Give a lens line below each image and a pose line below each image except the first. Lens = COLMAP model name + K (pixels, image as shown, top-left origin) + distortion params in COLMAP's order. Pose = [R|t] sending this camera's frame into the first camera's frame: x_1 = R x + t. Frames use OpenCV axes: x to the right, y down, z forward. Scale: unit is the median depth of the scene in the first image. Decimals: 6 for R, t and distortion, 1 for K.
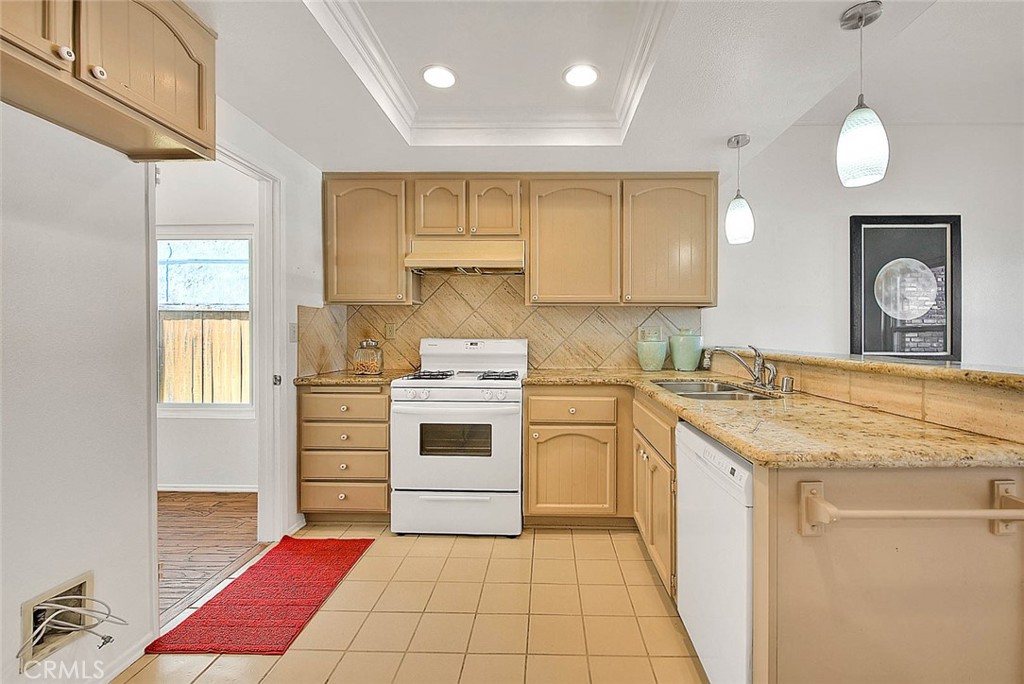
lens RADIAL K [[439.2, 0, 540.9], [0, 439.2, 333.7], [0, 0, 1]] dist [-0.000216, -0.000110]
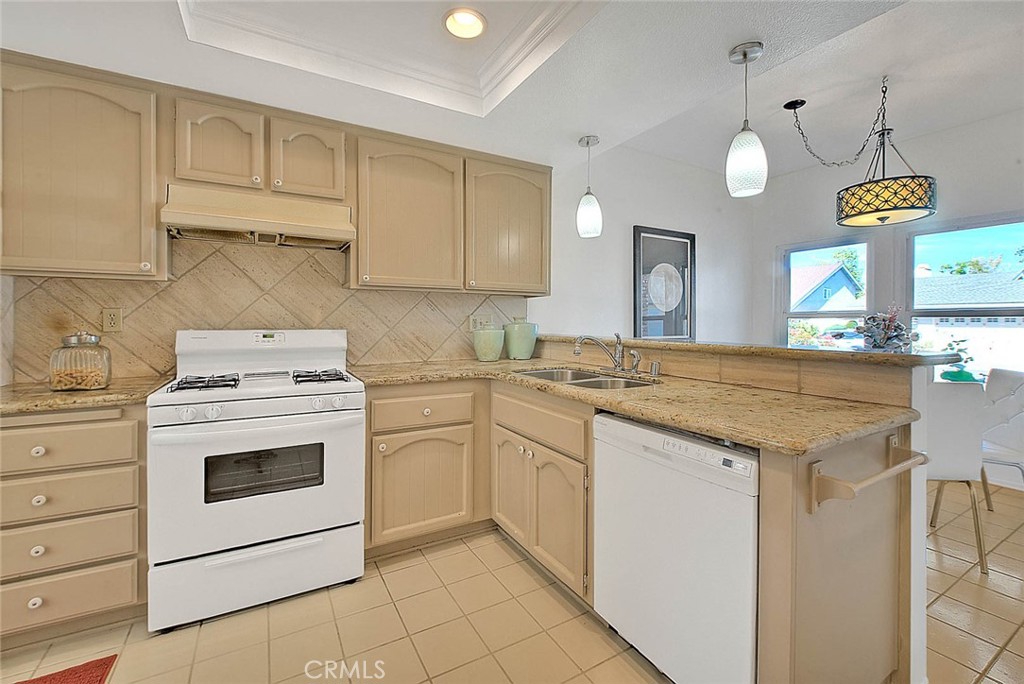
lens RADIAL K [[429.6, 0, 541.4], [0, 429.6, 321.0], [0, 0, 1]] dist [-0.001297, -0.000325]
pose [[0.850791, -0.000470, 0.525504, -0.174580], [0.001182, 0.999999, -0.001020, -0.002363], [-0.525503, 0.001489, 0.850791, 0.160014]]
